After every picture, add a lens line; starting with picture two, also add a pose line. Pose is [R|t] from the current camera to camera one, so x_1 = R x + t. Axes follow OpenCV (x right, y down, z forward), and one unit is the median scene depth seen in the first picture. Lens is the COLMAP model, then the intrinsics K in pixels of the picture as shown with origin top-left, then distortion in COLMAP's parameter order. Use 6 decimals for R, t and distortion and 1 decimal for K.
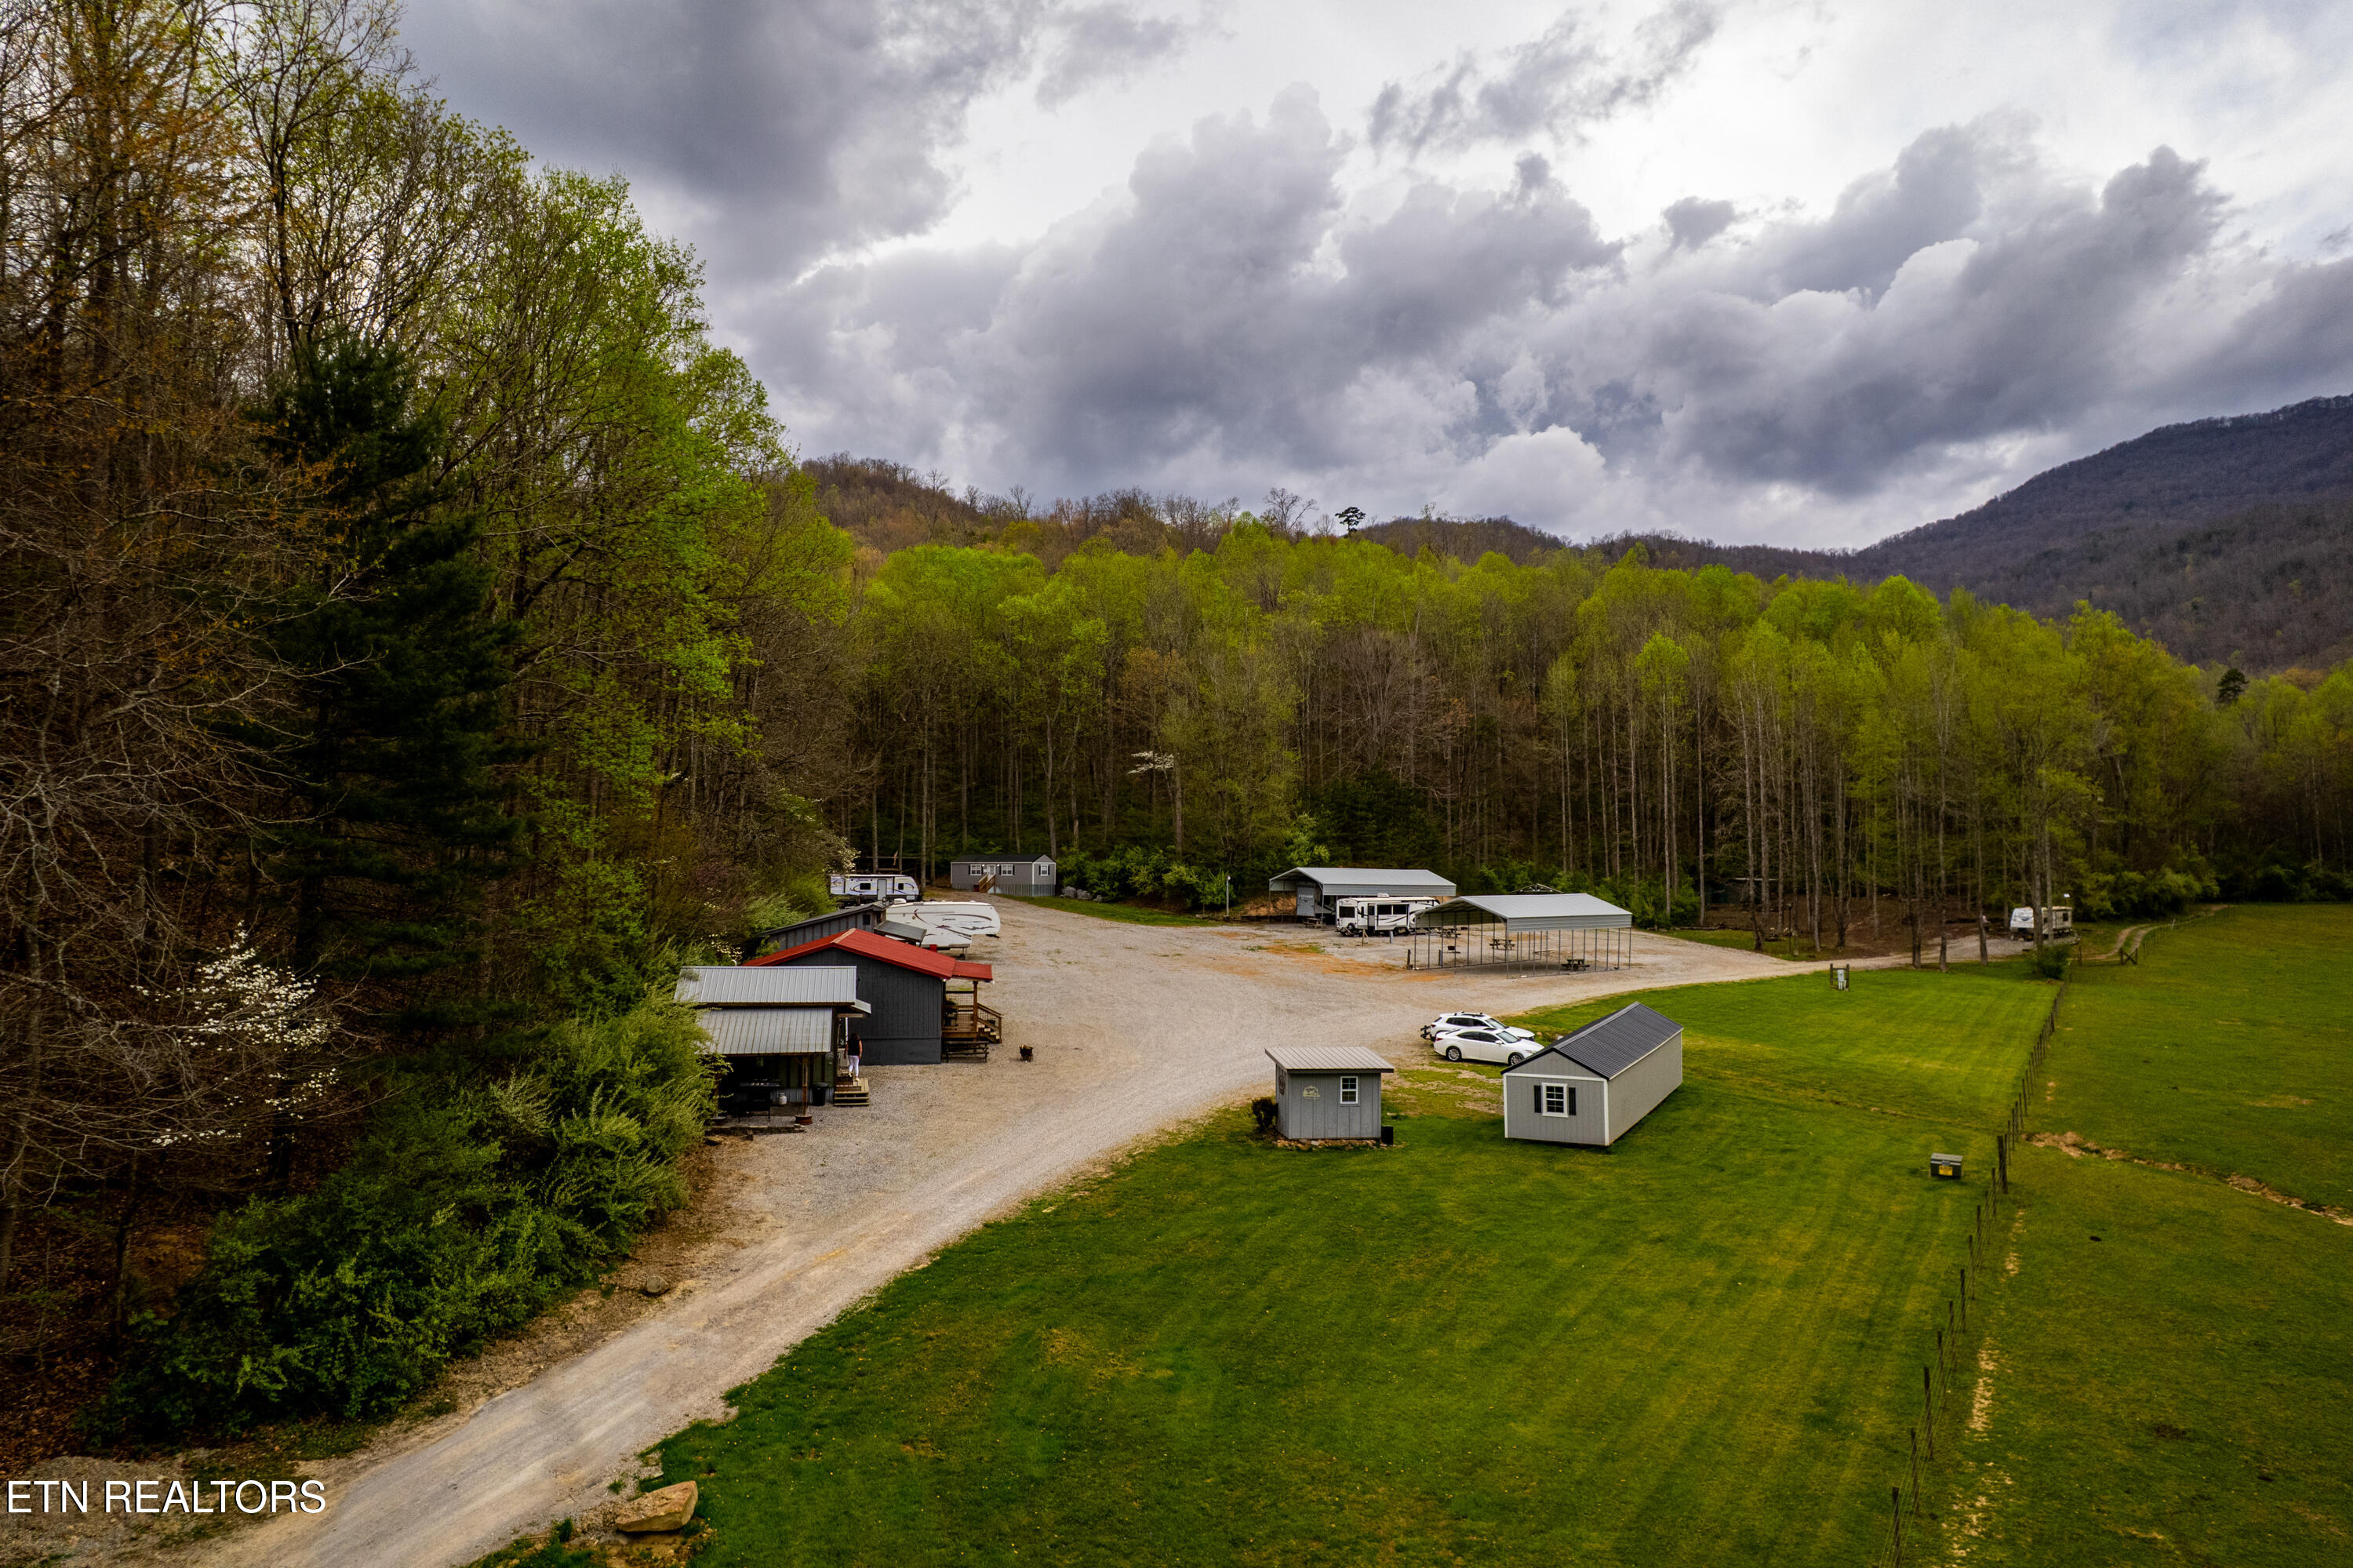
lens RADIAL K [[1494.9, 0, 1176.5], [0, 1494.9, 784.0], [0, 0, 1]] dist [-0.073801, 0.063866]
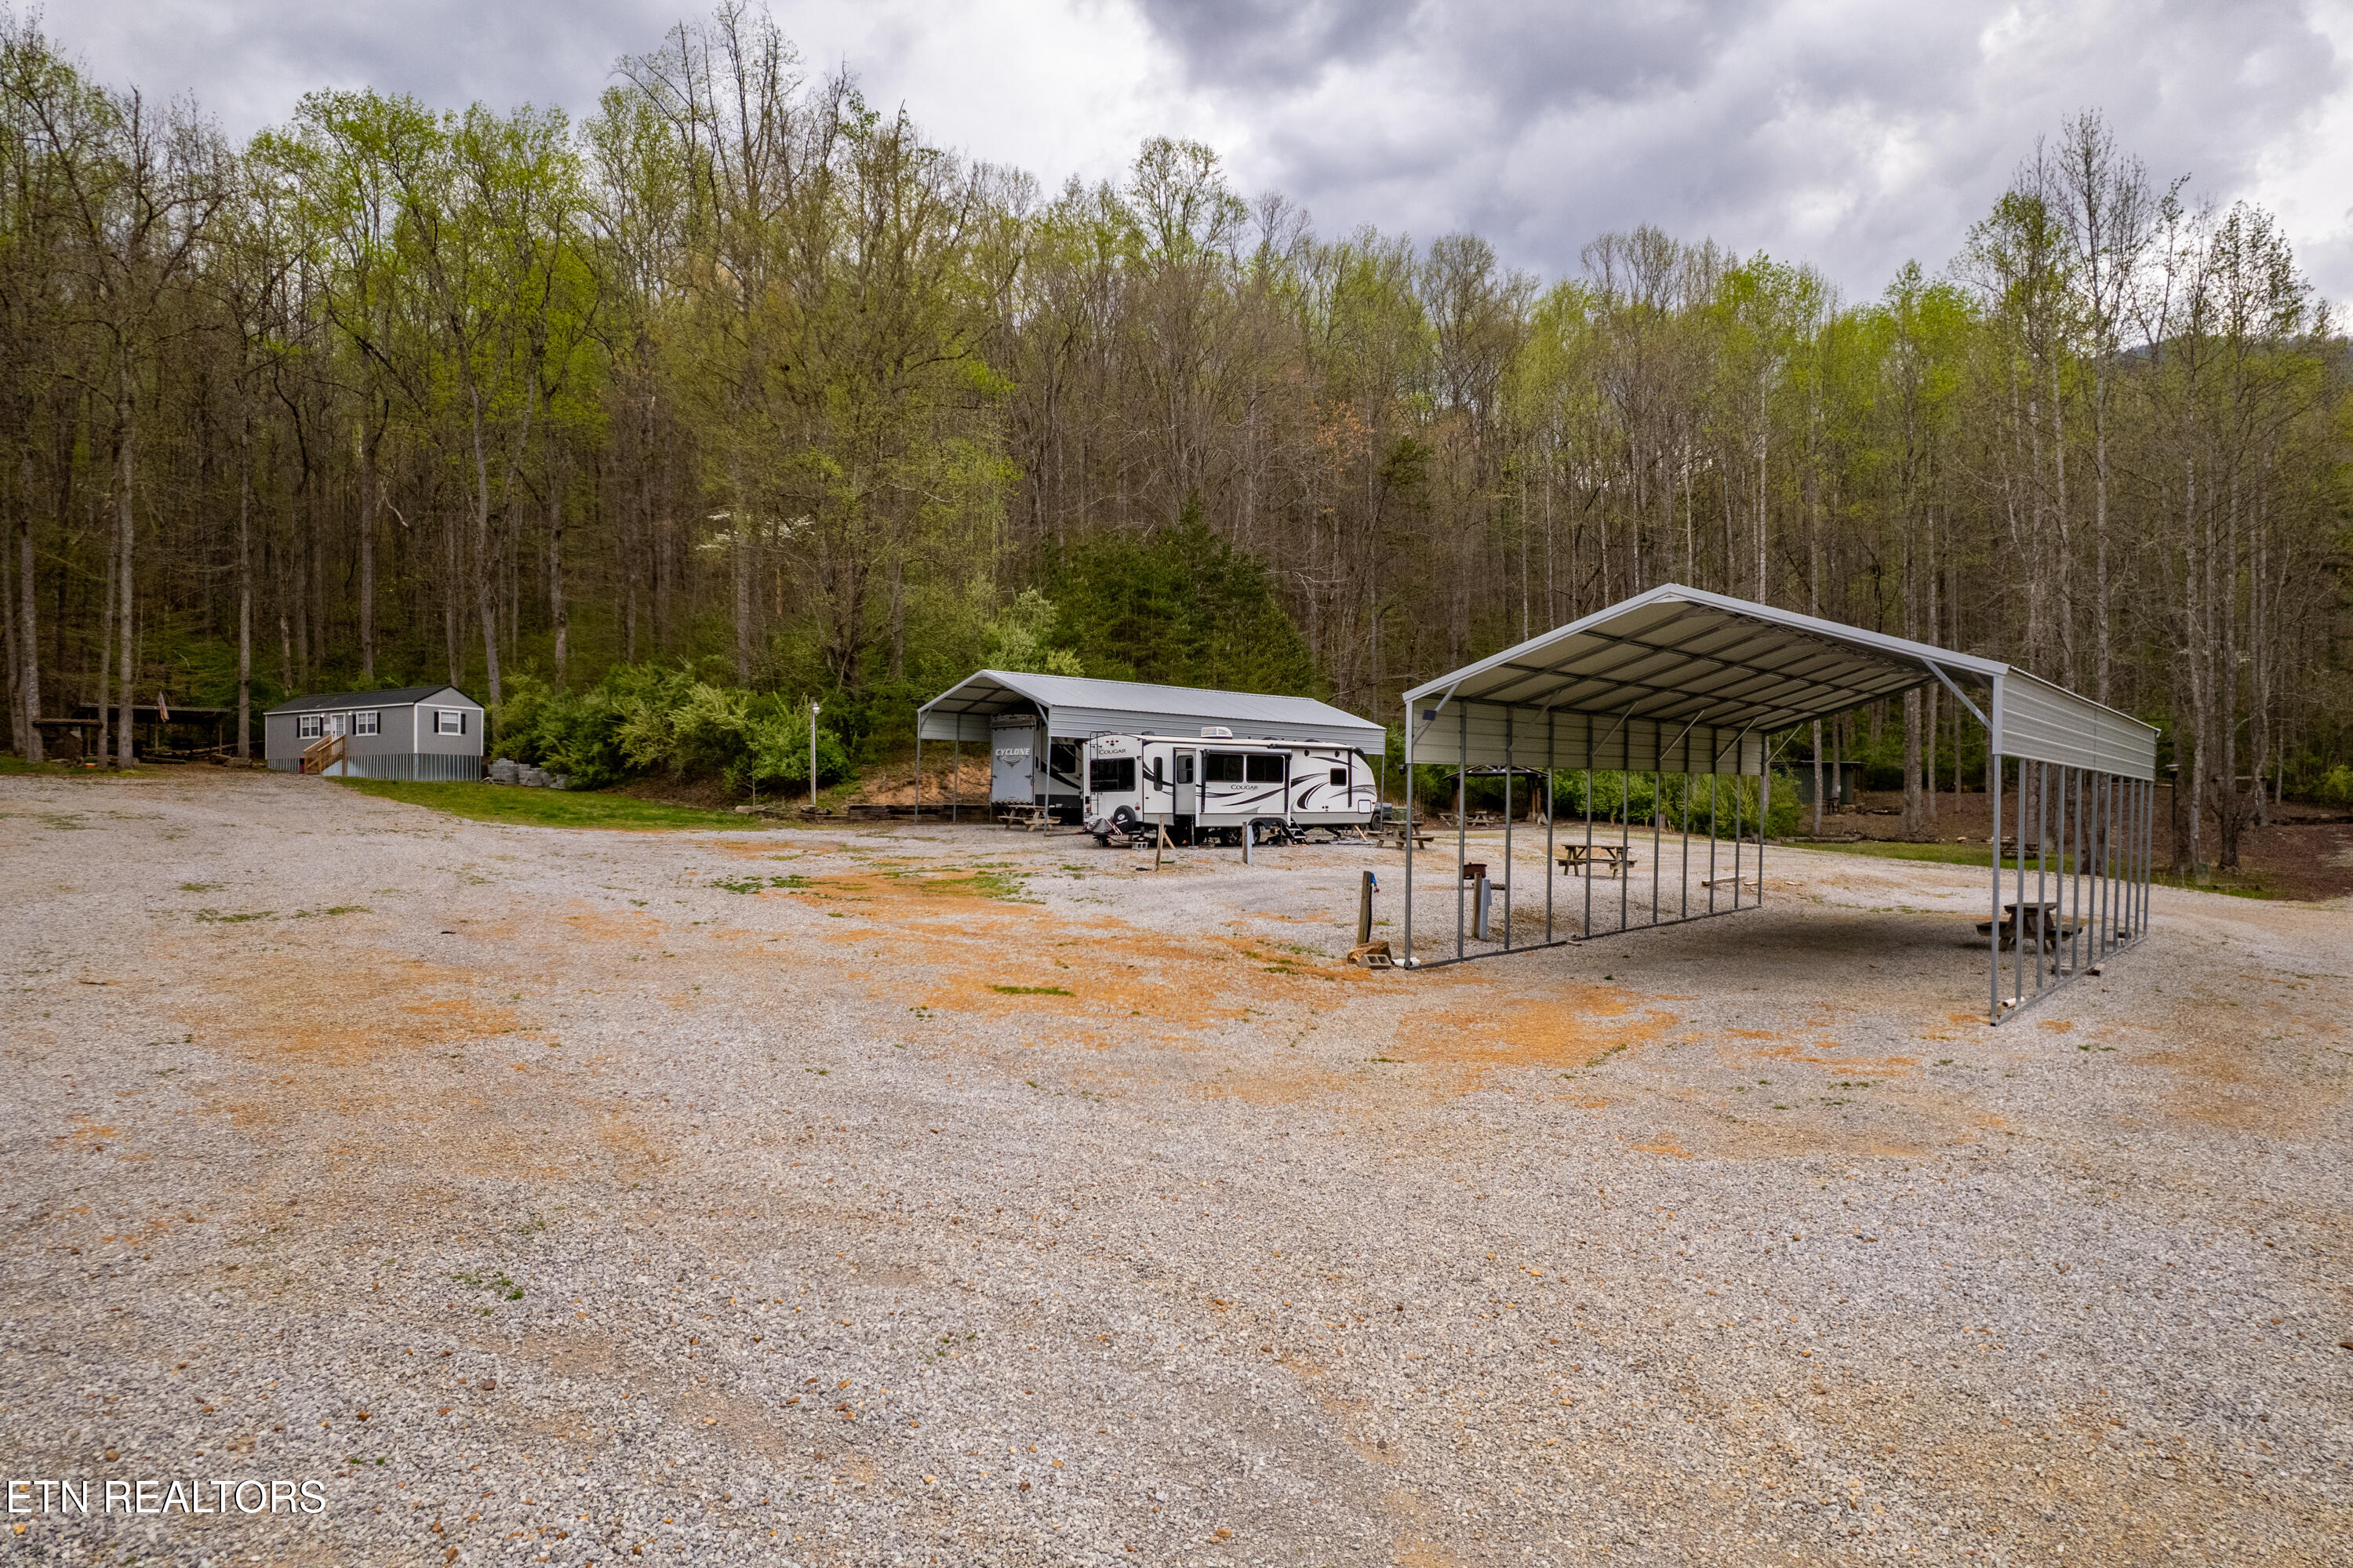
lens RADIAL K [[1494.9, 0, 1176.5], [0, 1494.9, 784.0], [0, 0, 1]] dist [-0.073801, 0.063866]
pose [[0.990958, -0.005642, 0.134056, 0.075644], [0.001146, 0.999435, 0.033595, 0.069221], [-0.134170, -0.033138, 0.990404, 0.603282]]
